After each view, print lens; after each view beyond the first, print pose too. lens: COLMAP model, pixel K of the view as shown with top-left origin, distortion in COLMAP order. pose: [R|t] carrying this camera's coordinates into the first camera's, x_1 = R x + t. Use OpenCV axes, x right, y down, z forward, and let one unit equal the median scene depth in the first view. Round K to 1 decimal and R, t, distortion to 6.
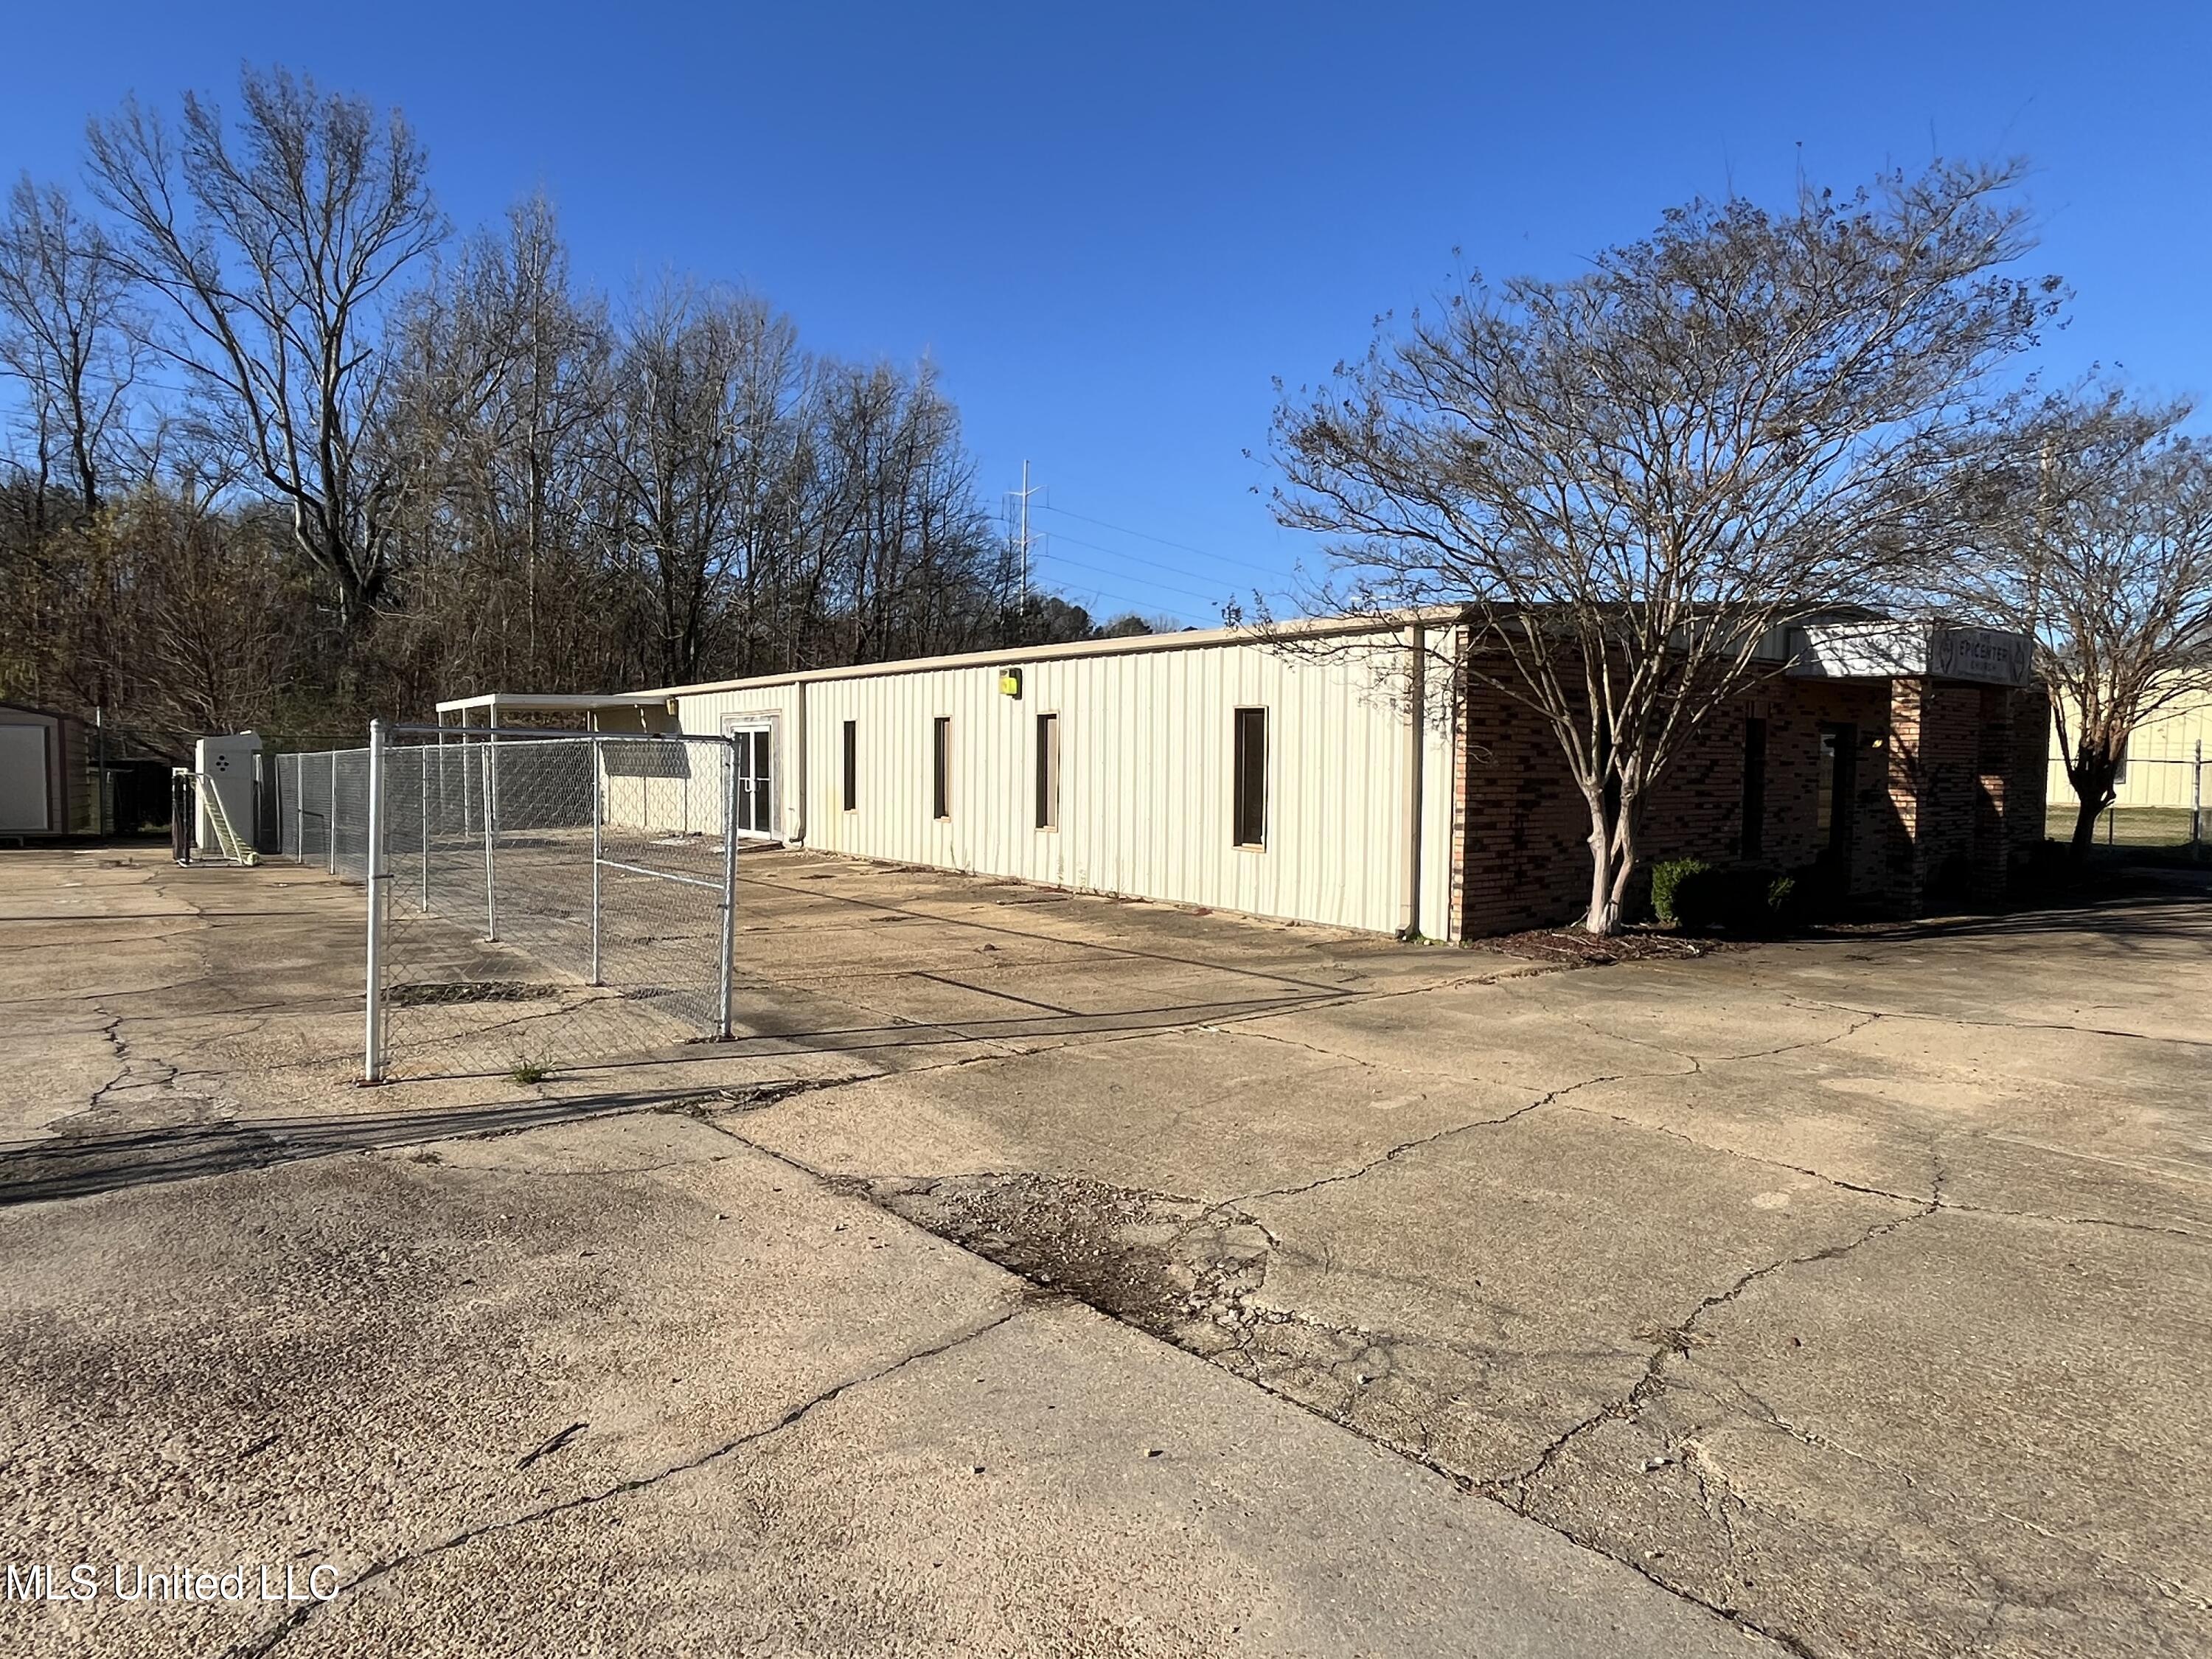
lens RADIAL K [[1296.7, 0, 1105.8], [0, 1296.7, 832.9], [0, 0, 1]] dist [-0.008778, 0.001991]
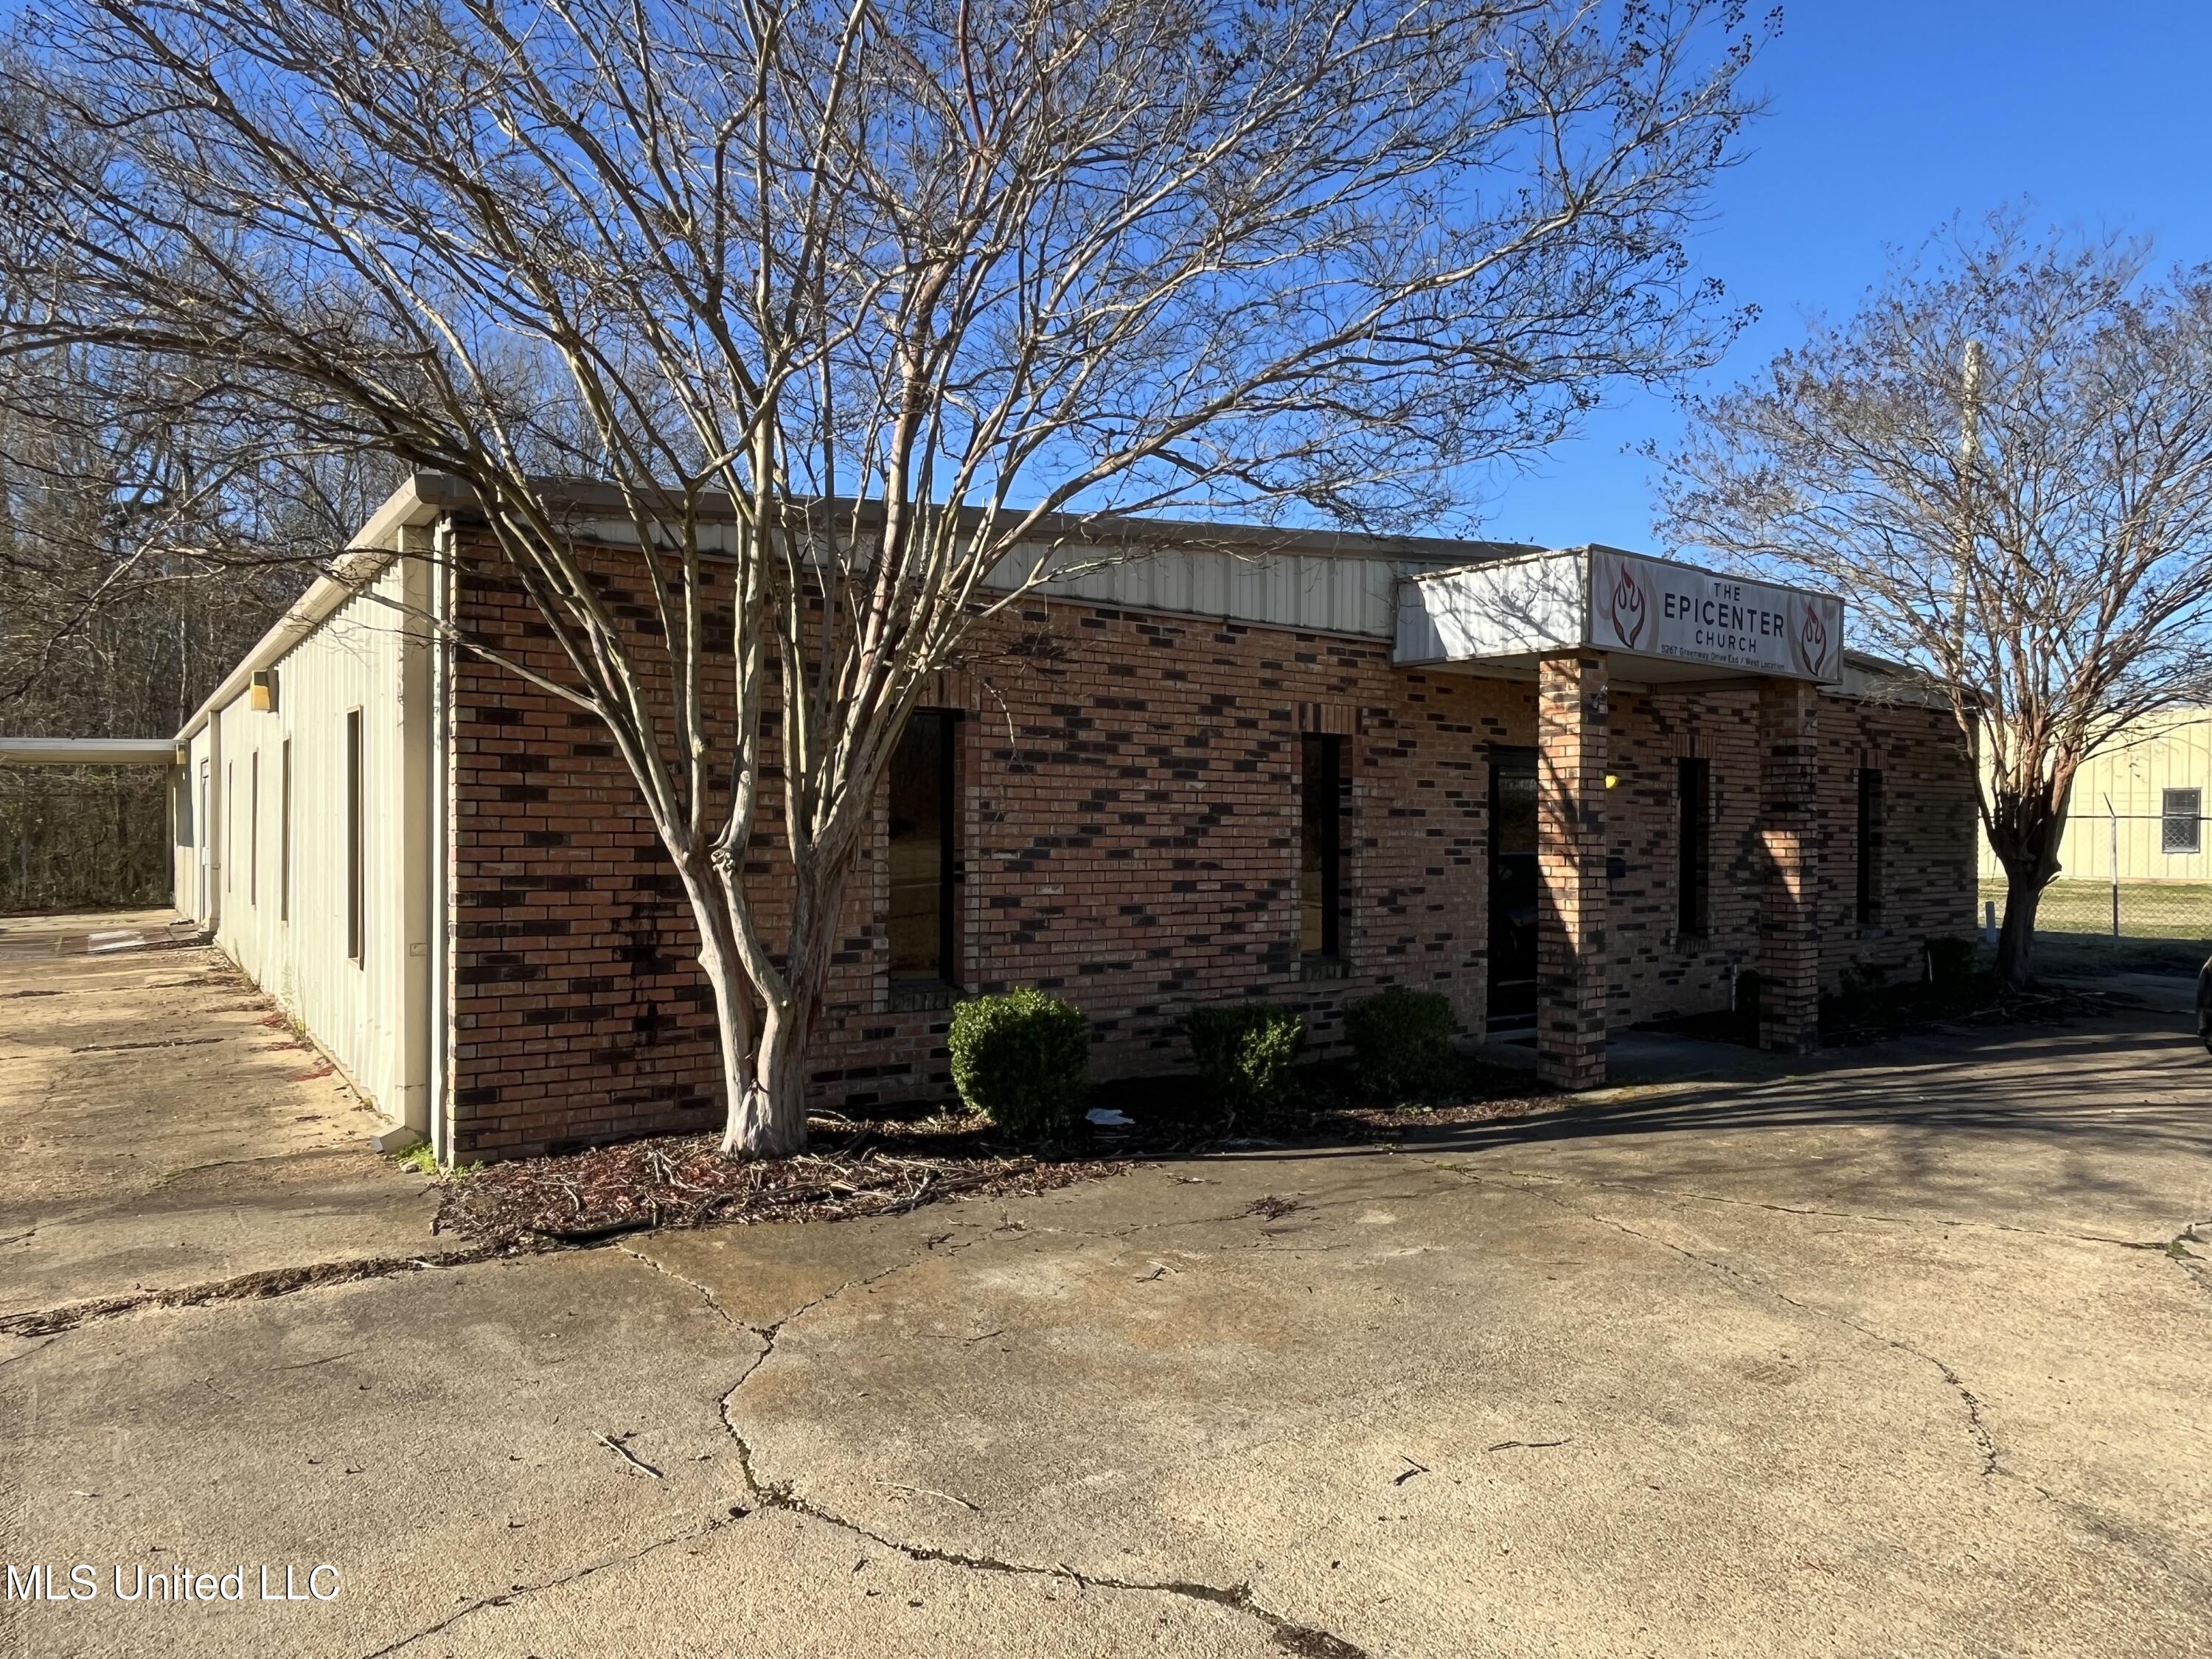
lens RADIAL K [[1393.7, 0, 1106.3], [0, 1393.7, 834.4], [0, 0, 1]] dist [-0.007323, 0.000546]
pose [[0.999609, -0.002558, -0.027829, 0.442810], [0.000978, 0.998393, -0.056656, -0.009011], [0.027929, 0.056606, 0.998006, 0.399347]]
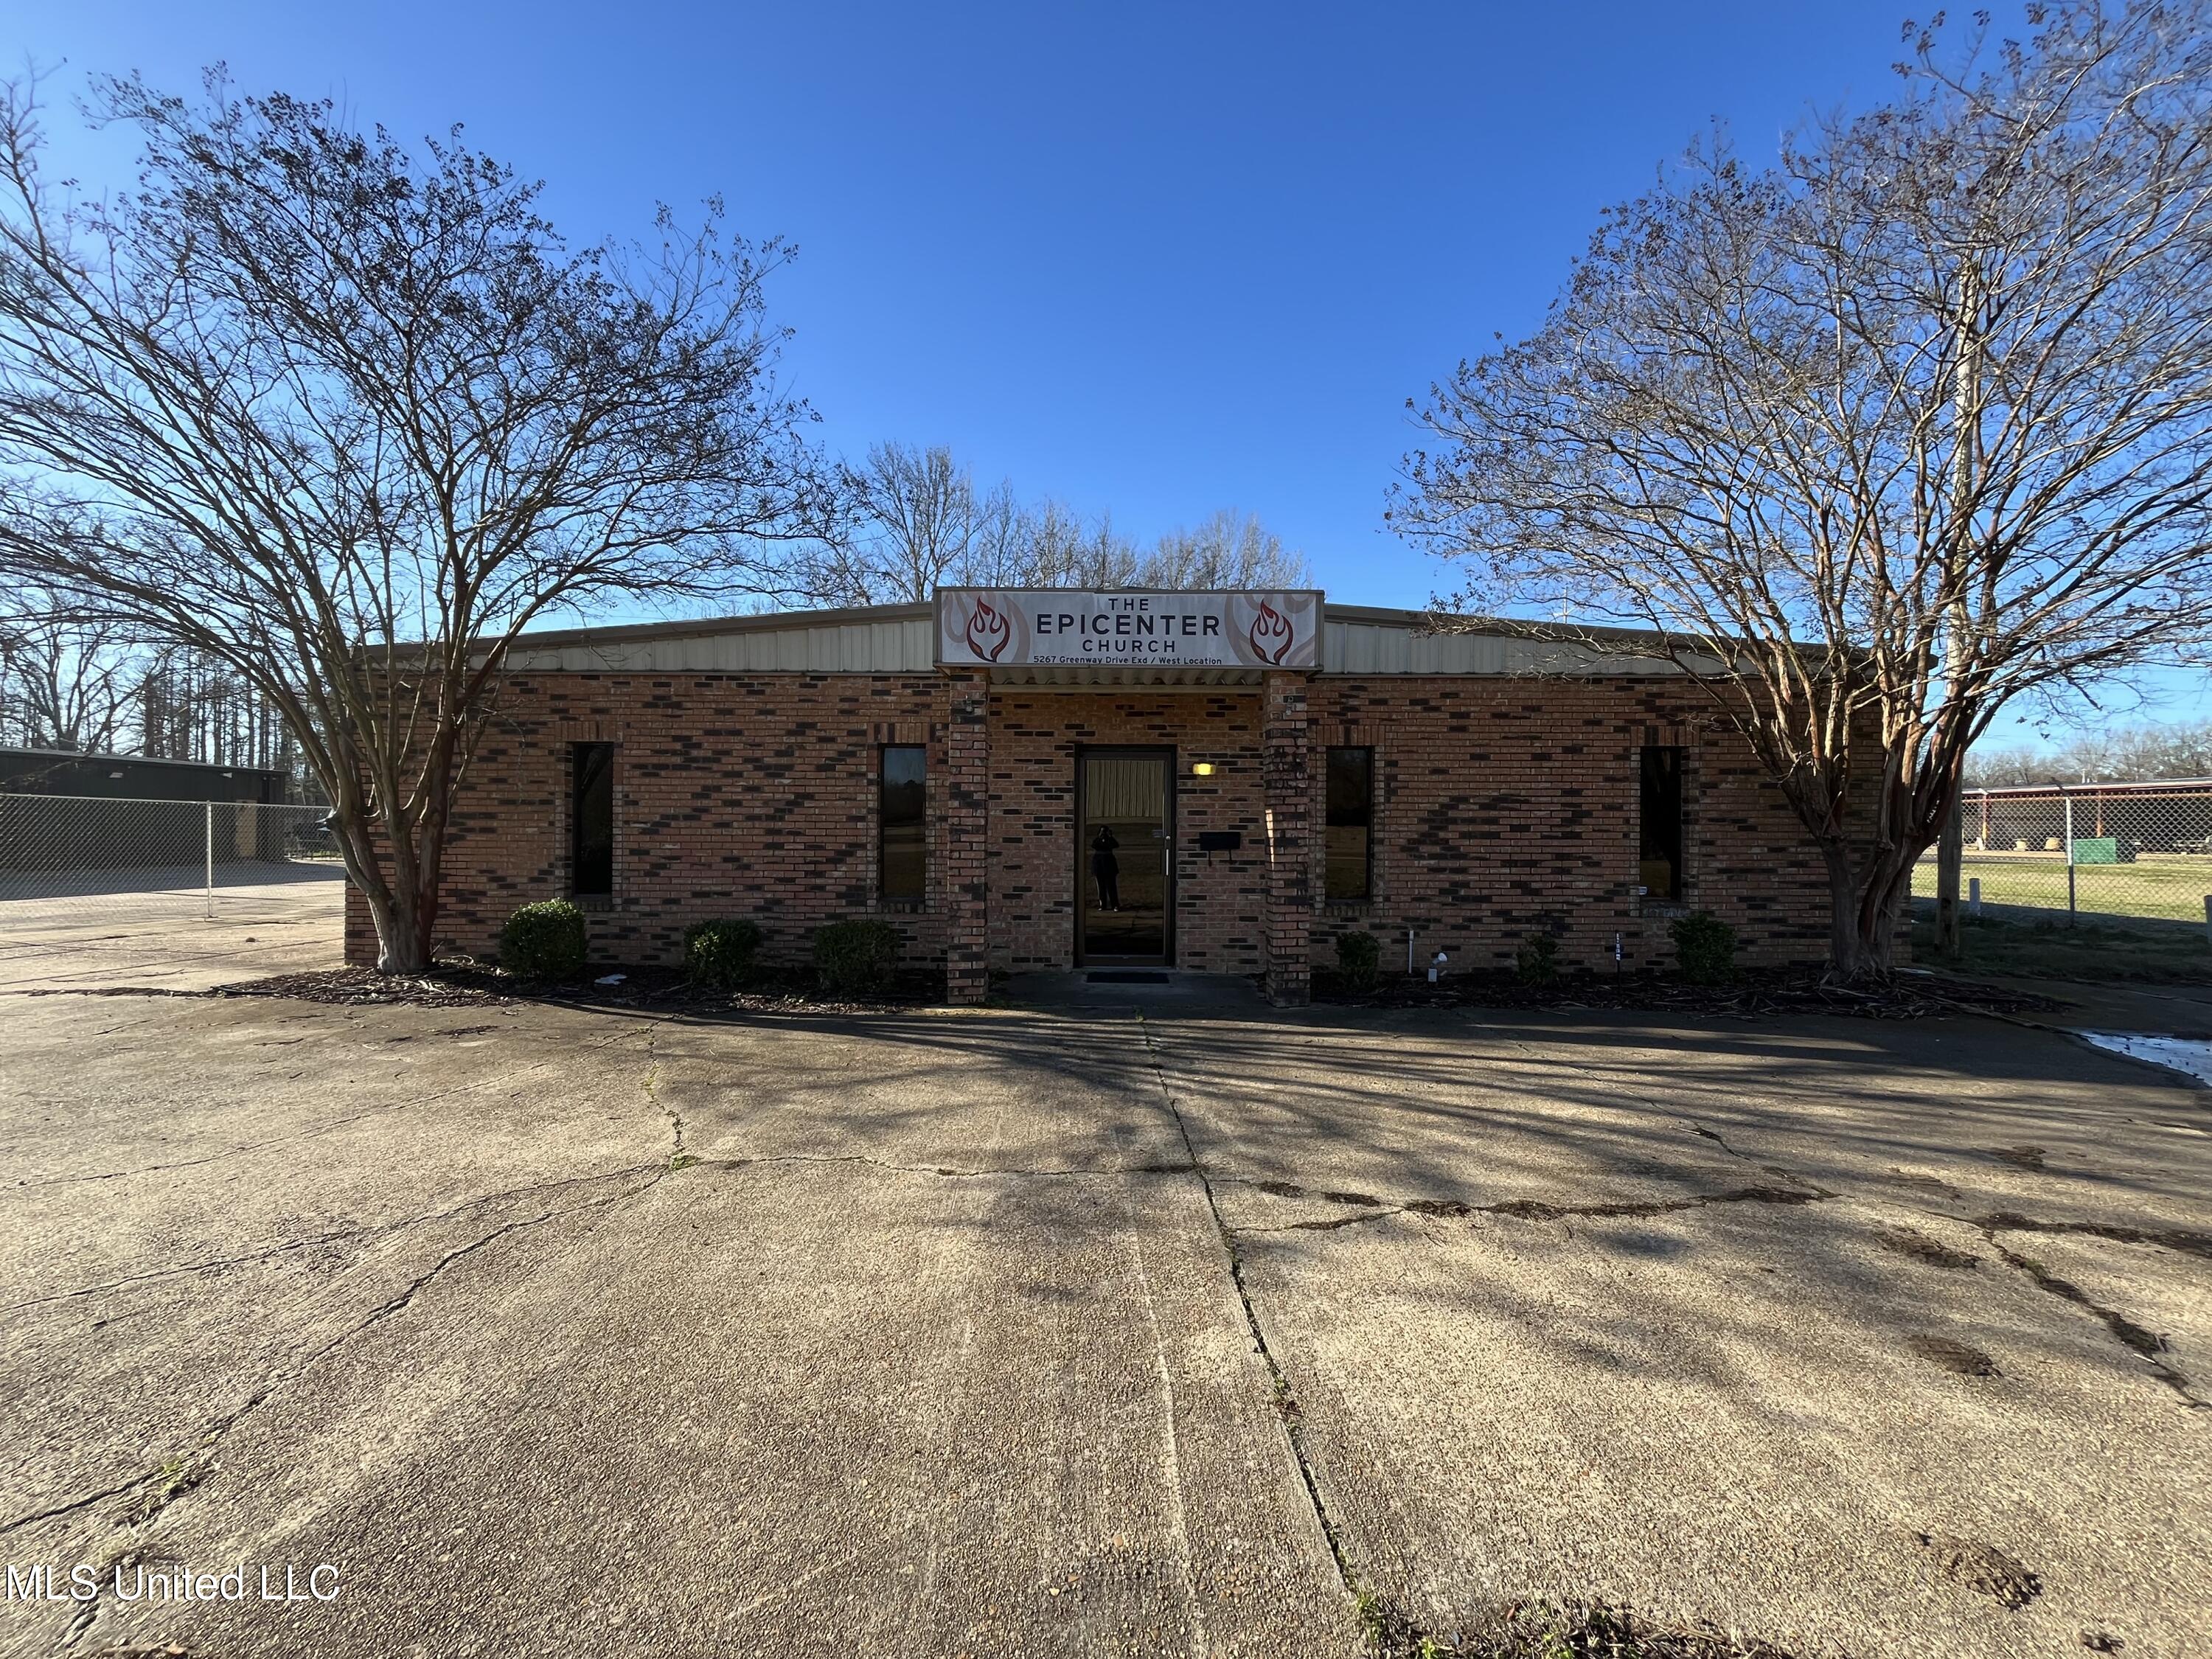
lens RADIAL K [[889.9, 0, 1099.4], [0, 889.9, 828.5], [0, 0, 1]] dist [-0.006379, 0.000343]
pose [[0.797832, -0.004987, -0.602860, 0.998575], [-0.032083, 0.998198, -0.050717, -0.009060], [0.602026, 0.059805, 0.796234, 0.654928]]
